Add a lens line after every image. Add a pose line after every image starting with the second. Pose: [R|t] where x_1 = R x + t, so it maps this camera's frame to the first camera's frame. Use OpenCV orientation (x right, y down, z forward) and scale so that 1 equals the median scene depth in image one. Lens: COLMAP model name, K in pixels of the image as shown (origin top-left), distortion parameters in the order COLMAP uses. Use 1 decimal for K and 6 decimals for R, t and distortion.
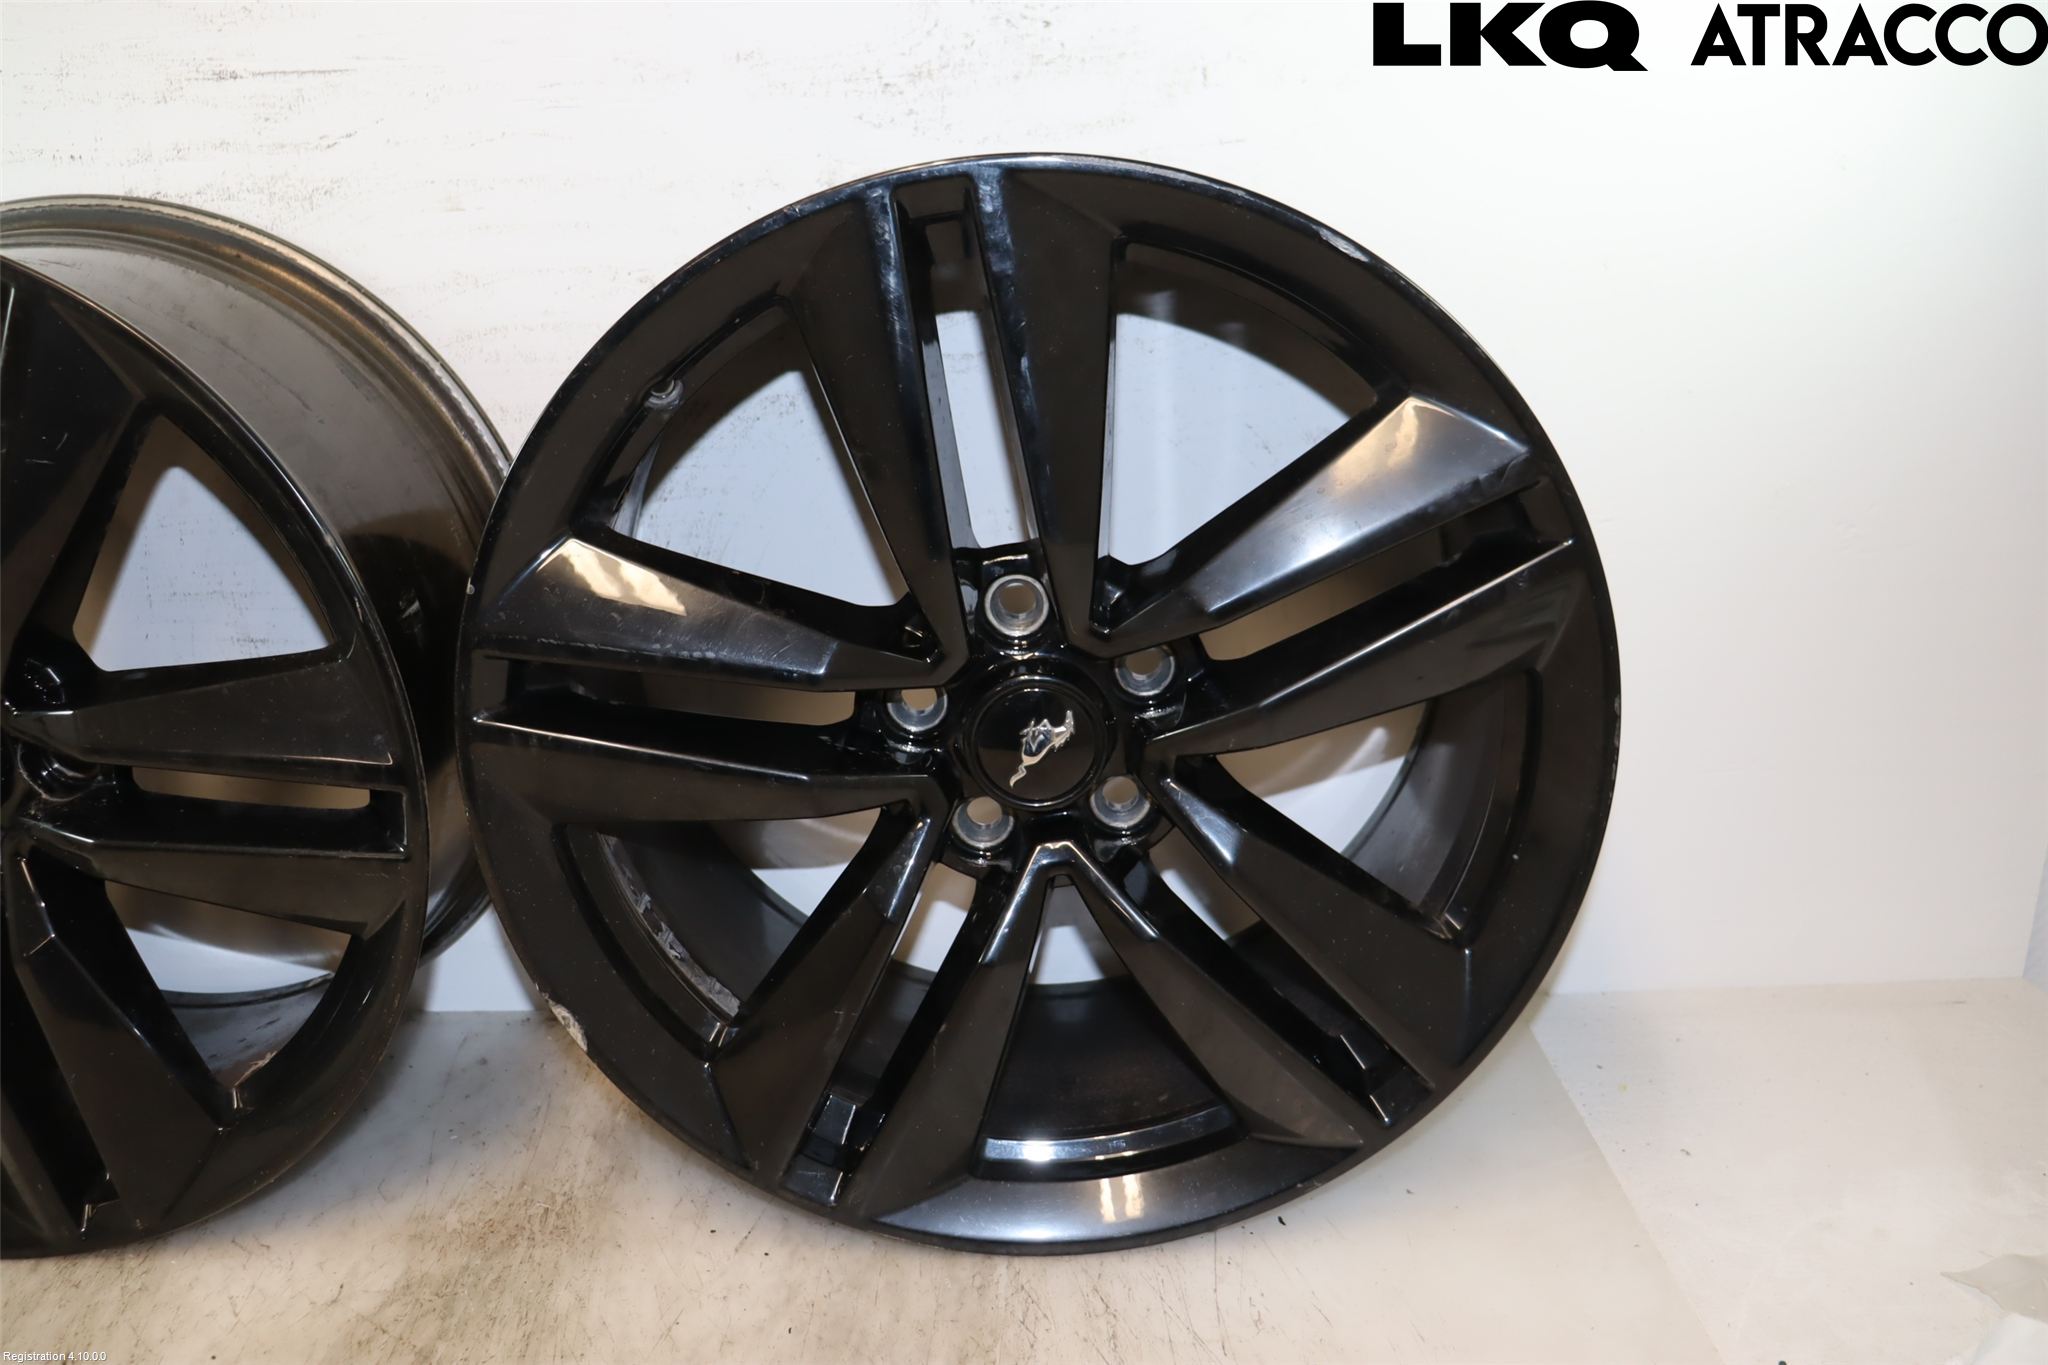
lens RADIAL K [[1767.5, 0, 1024.0], [0, 1767.5, 682.5], [0, 0, 1]] dist [-0.154969, -0.001516]
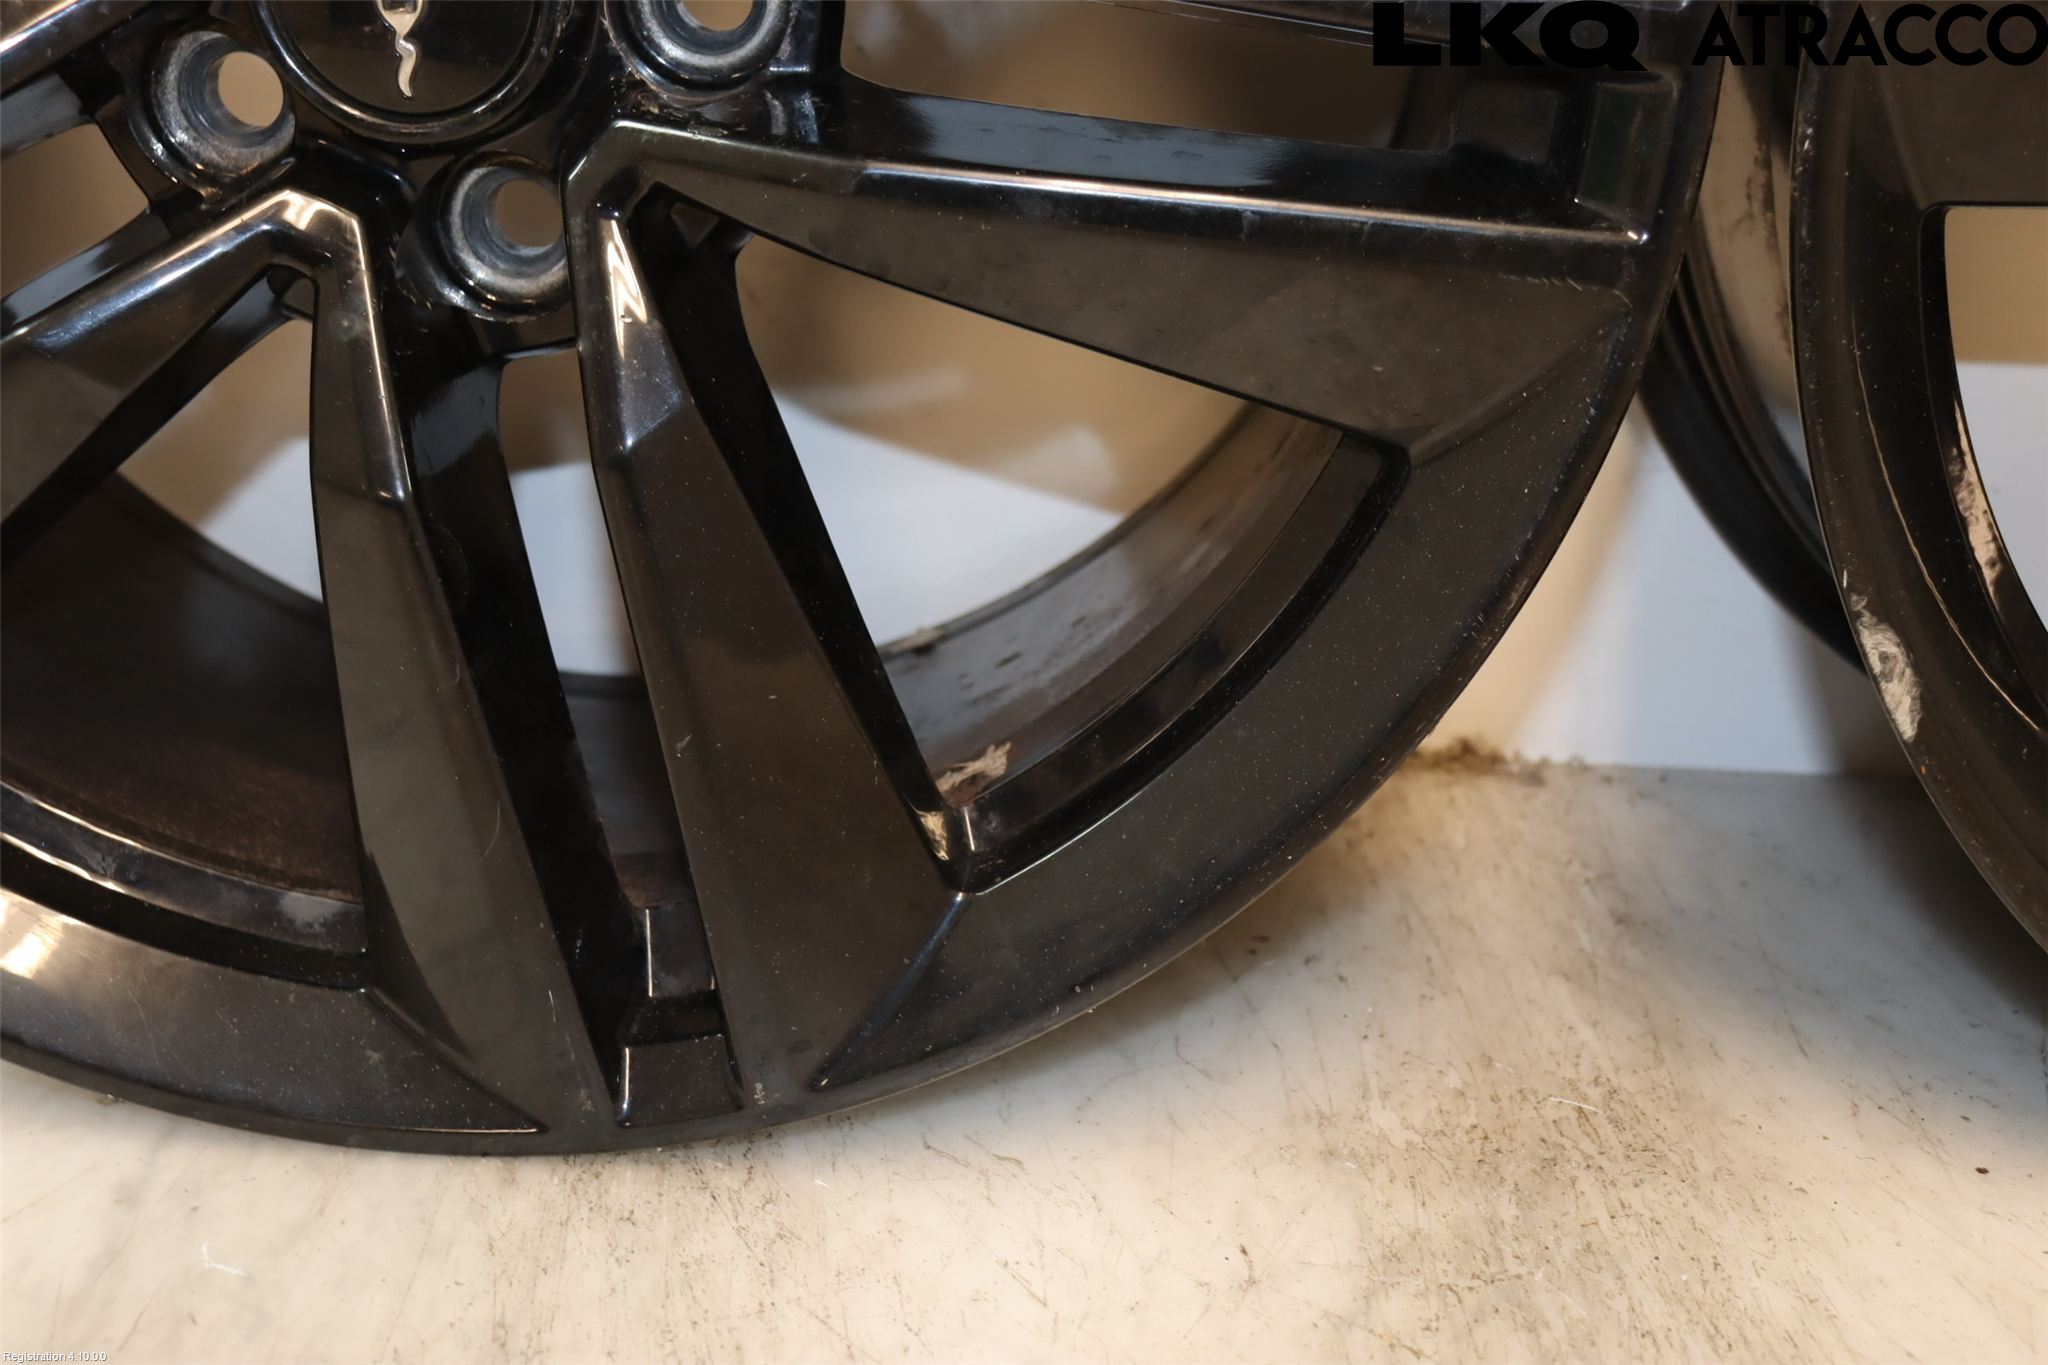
lens RADIAL K [[2462.5, 0, 1024.0], [0, 2462.5, 682.5], [0, 0, 1]] dist [-0.026173, 0.072532]
pose [[0.998050, 0.062117, 0.006112, -0.501312], [-0.062346, 0.996790, 0.050220, 0.191173], [-0.002973, -0.050503, 0.998719, 0.387765]]
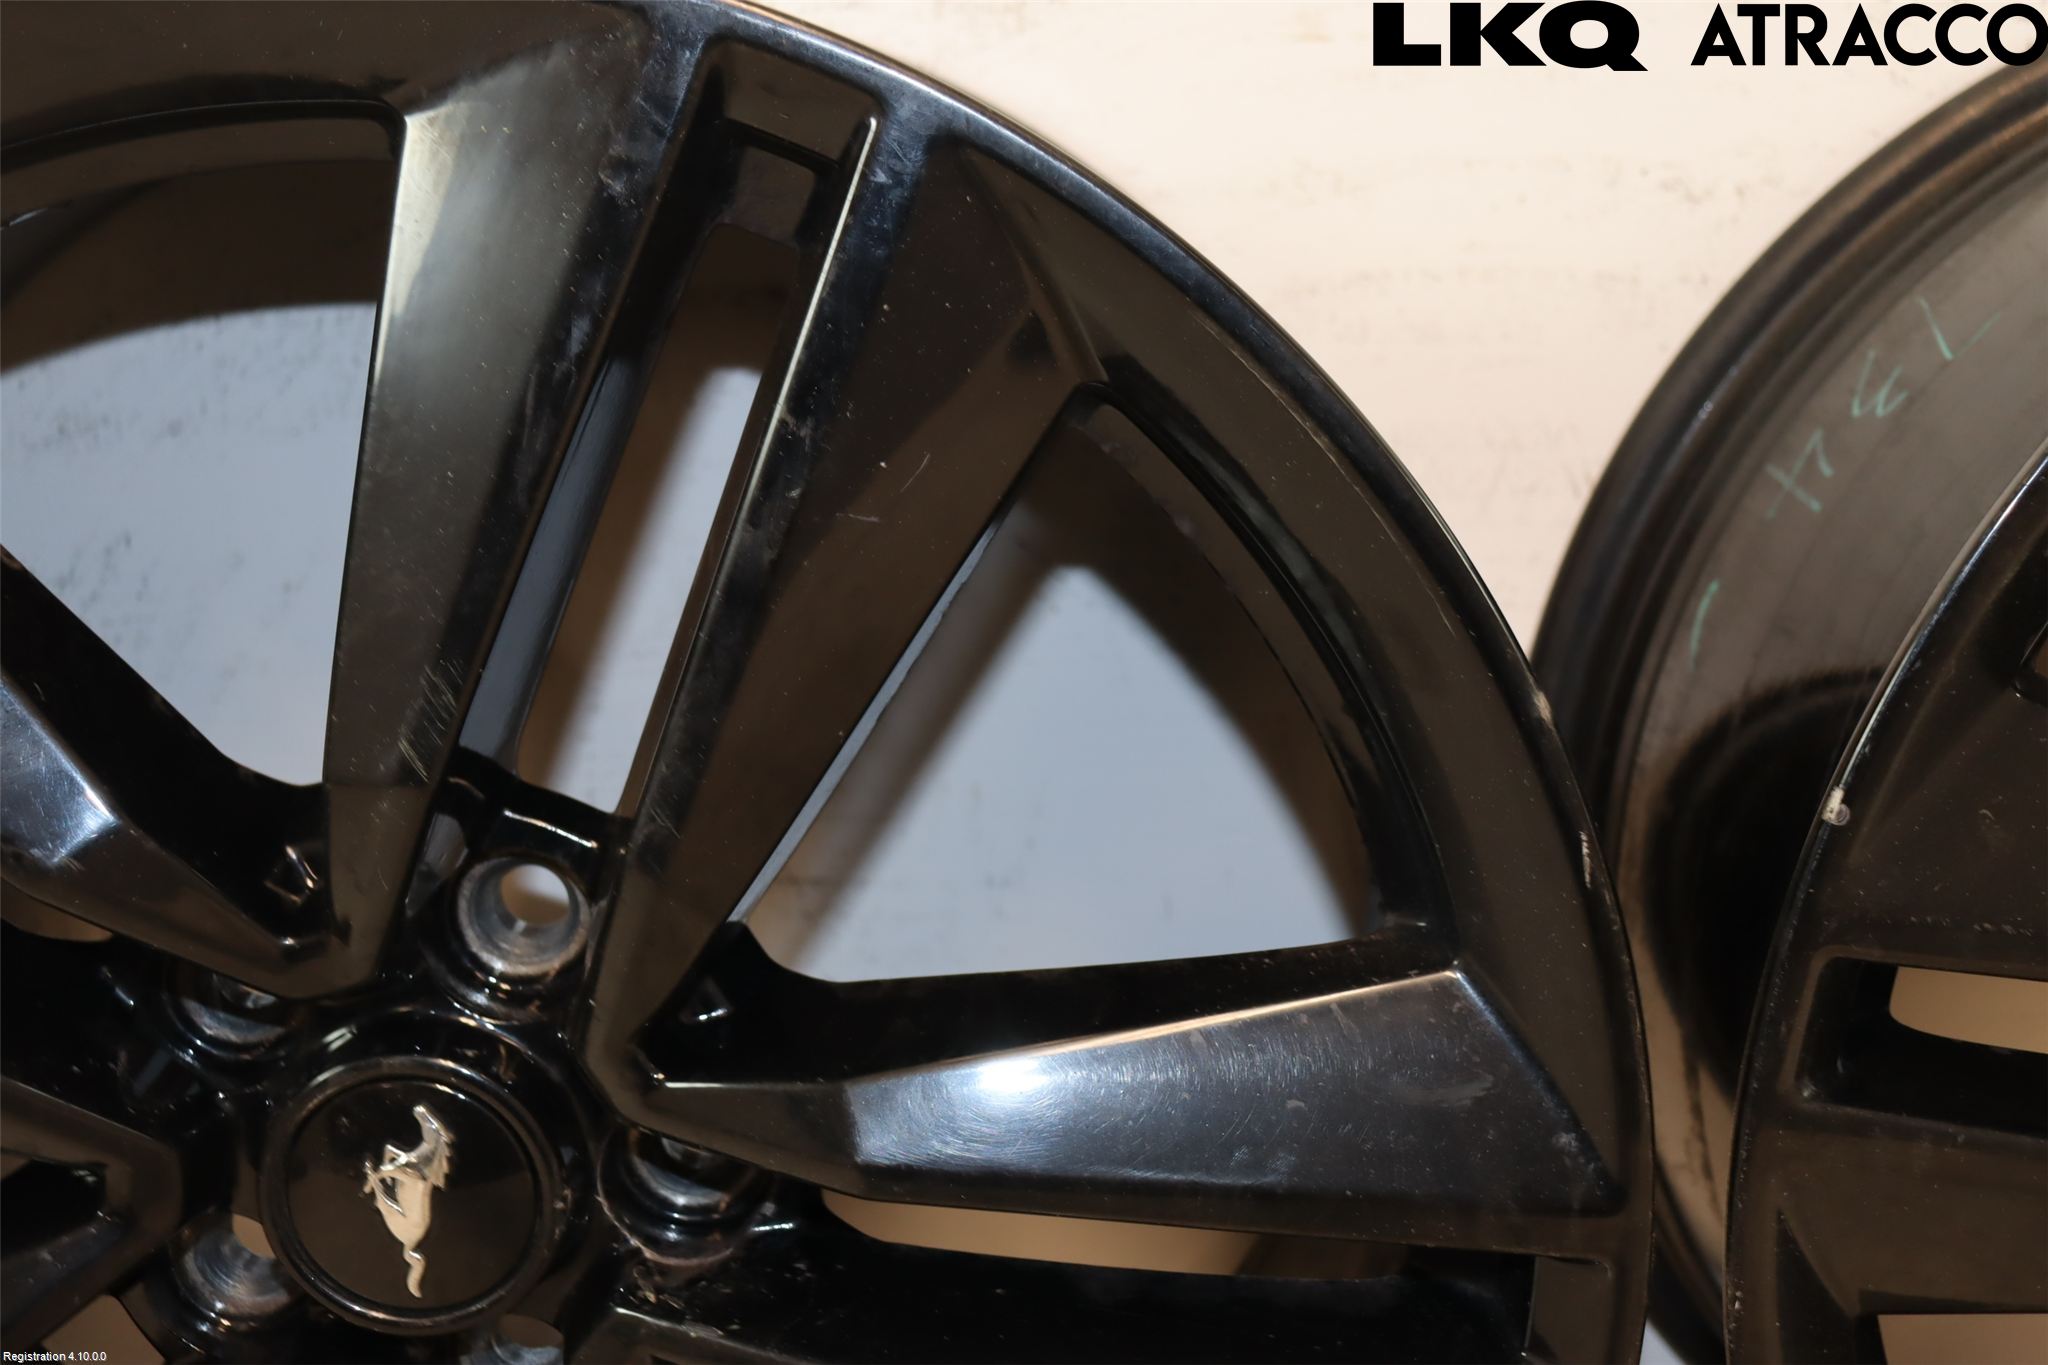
lens RADIAL K [[2462.5, 0, 1024.0], [0, 2462.5, 682.5], [0, 0, 1]] dist [-0.026173, 0.072532]
pose [[0.999920, -0.003237, 0.012209, -0.507599], [0.004138, 0.997210, -0.074535, -0.037330], [-0.011934, 0.074580, 0.997144, 0.345778]]
